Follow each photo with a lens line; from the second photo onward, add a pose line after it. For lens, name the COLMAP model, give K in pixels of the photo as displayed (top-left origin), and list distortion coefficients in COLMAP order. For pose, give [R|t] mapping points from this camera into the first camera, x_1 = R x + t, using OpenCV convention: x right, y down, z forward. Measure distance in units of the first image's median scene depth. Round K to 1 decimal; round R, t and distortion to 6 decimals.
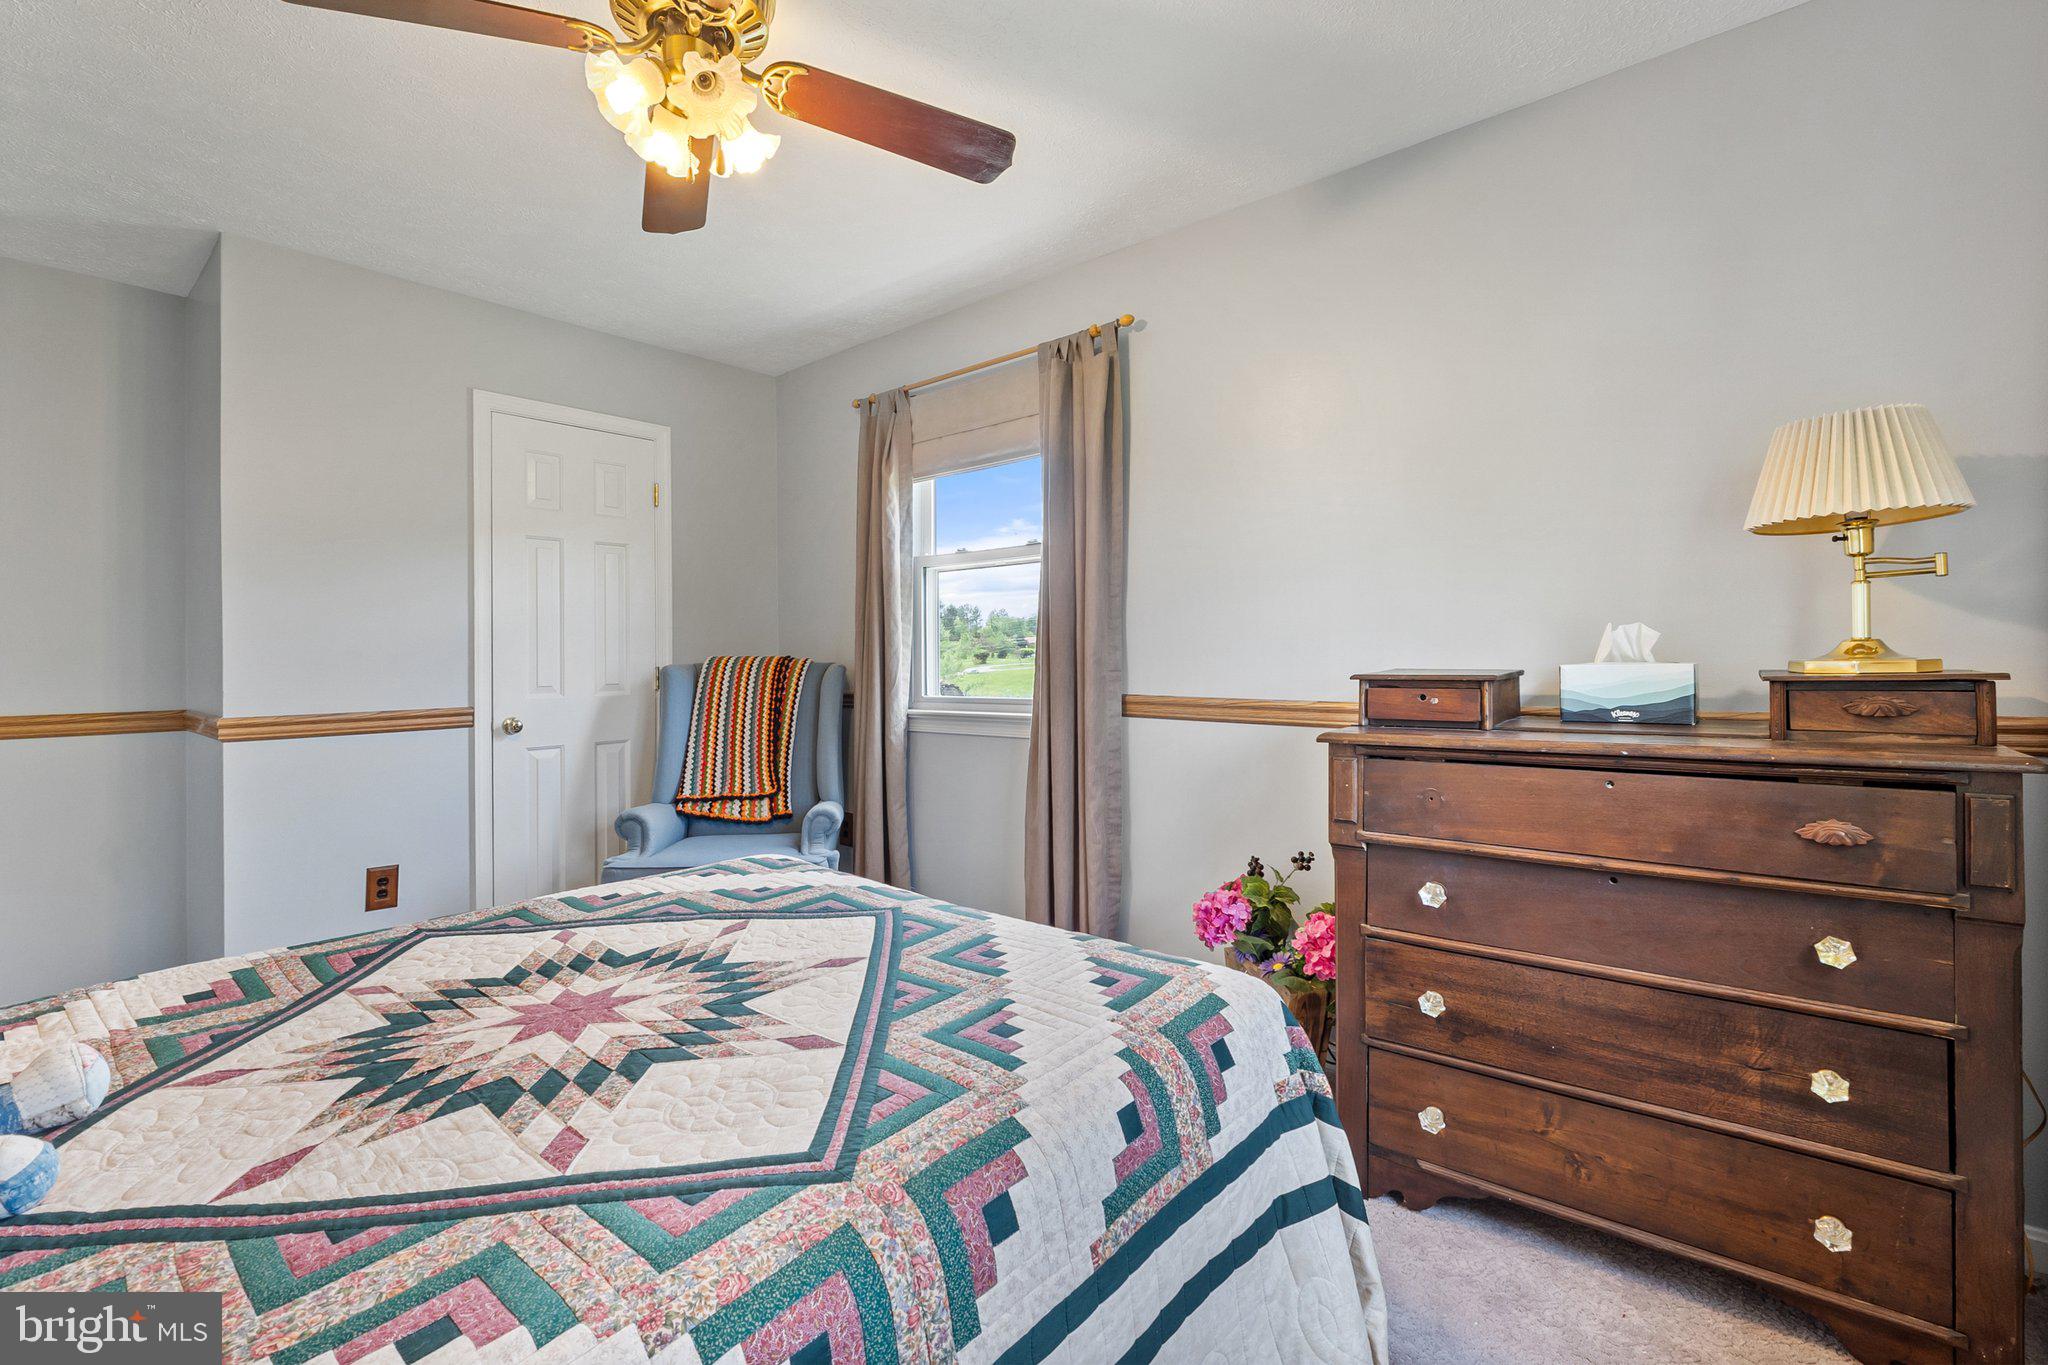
lens RADIAL K [[863.0, 0, 1015.3], [0, 863.0, 669.2], [0, 0, 1]] dist [-0.001100, -0.000072]
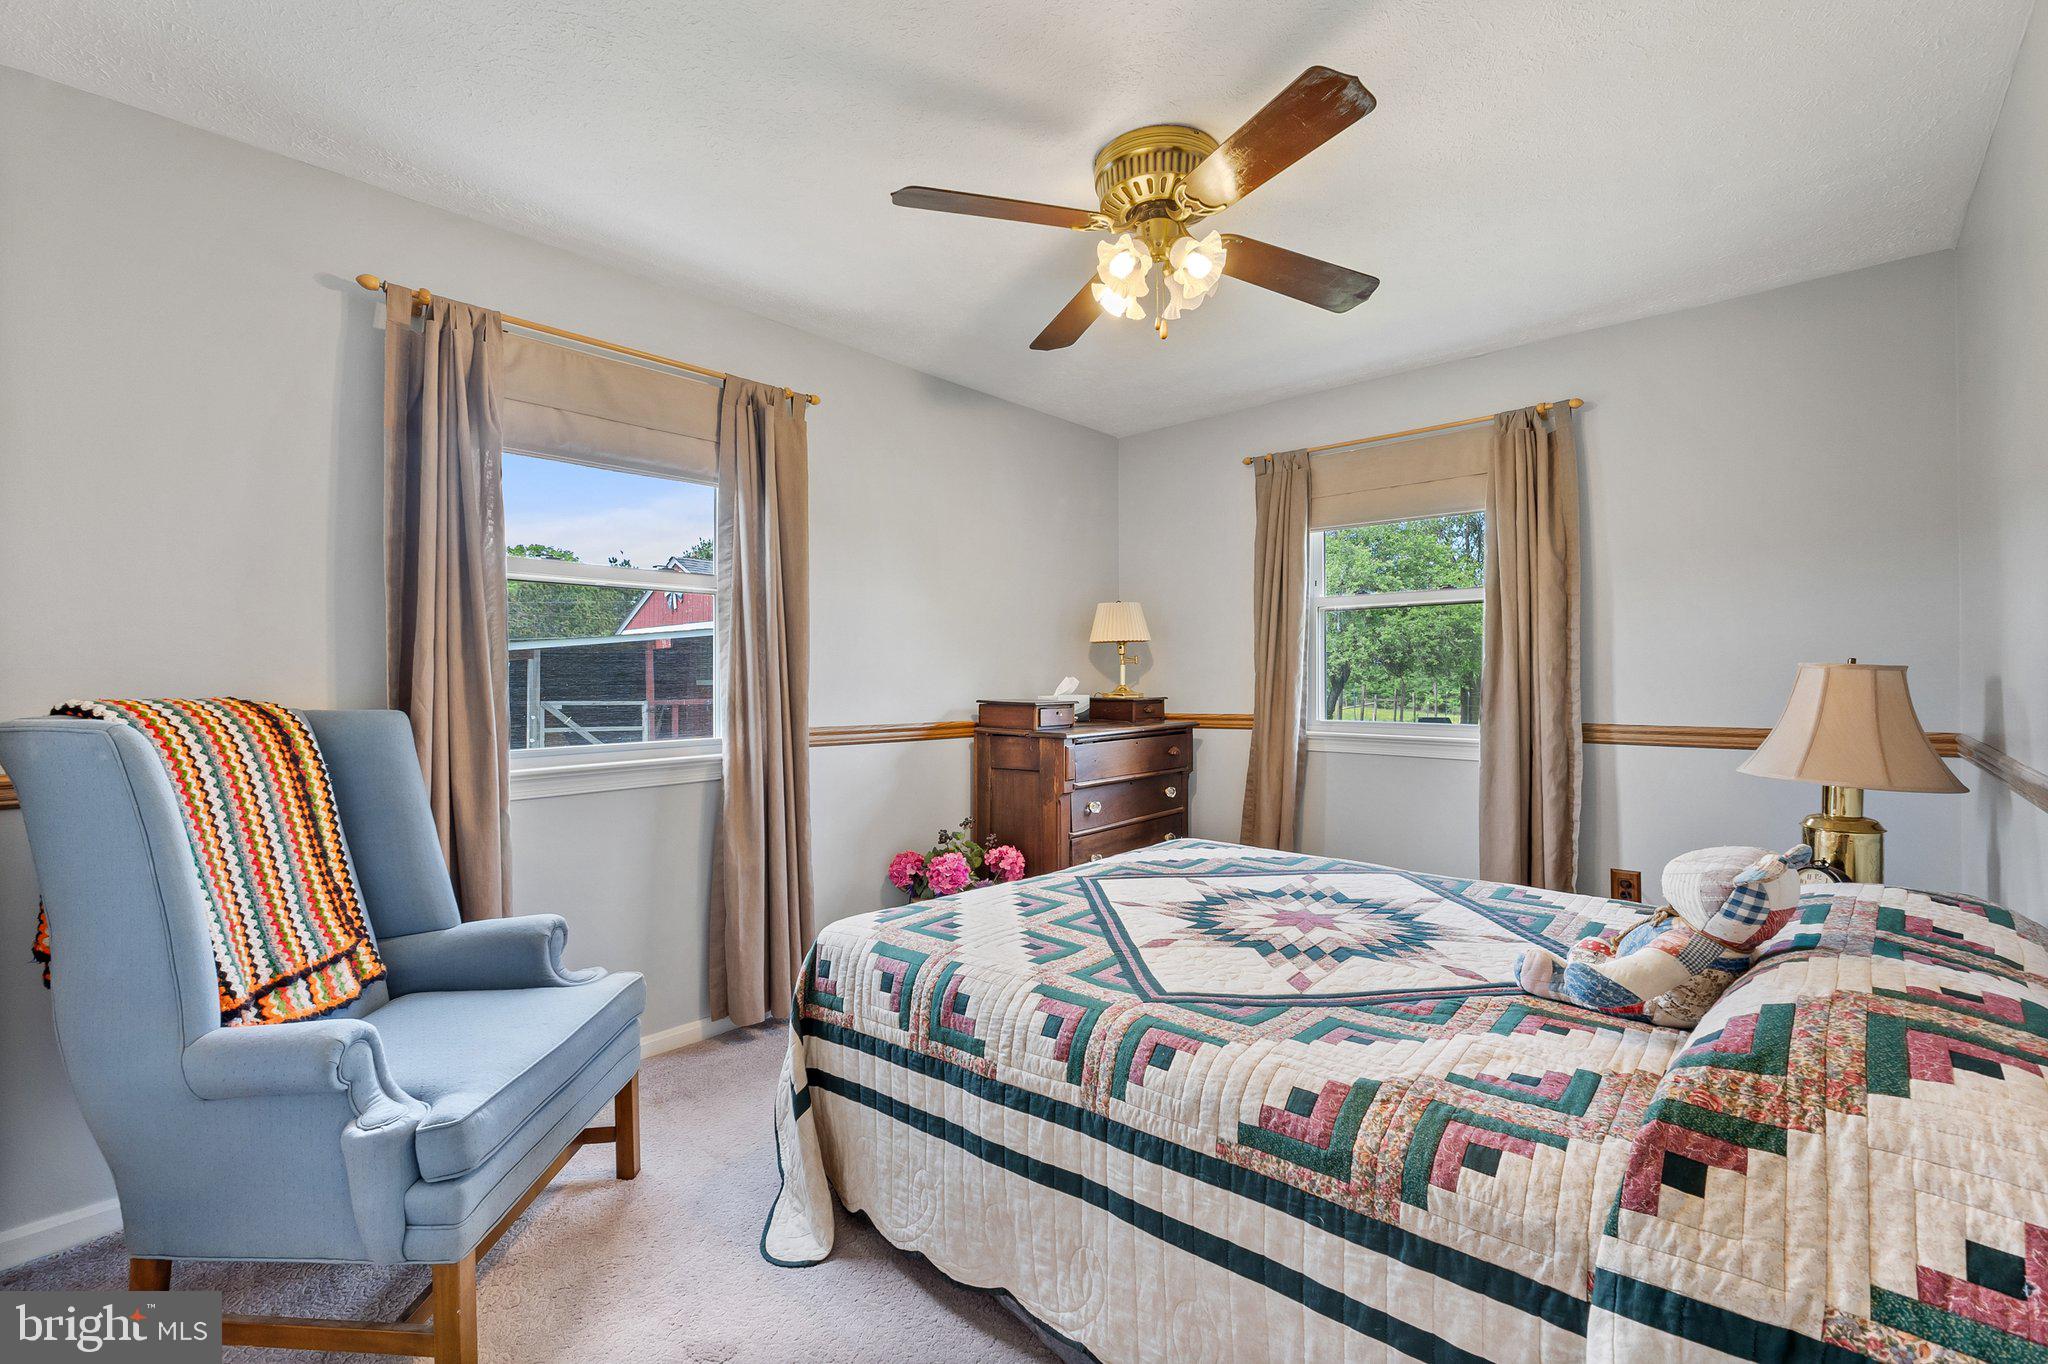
lens RADIAL K [[863.0, 0, 1015.3], [0, 863.0, 668.7], [0, 0, 1]] dist [-0.001100, -0.000072]
pose [[0.049184, 0.009636, 0.998743, -1.070862], [0.011988, 0.999876, -0.010237, -0.029236], [-0.998718, 0.012477, 0.049062, 0.724438]]
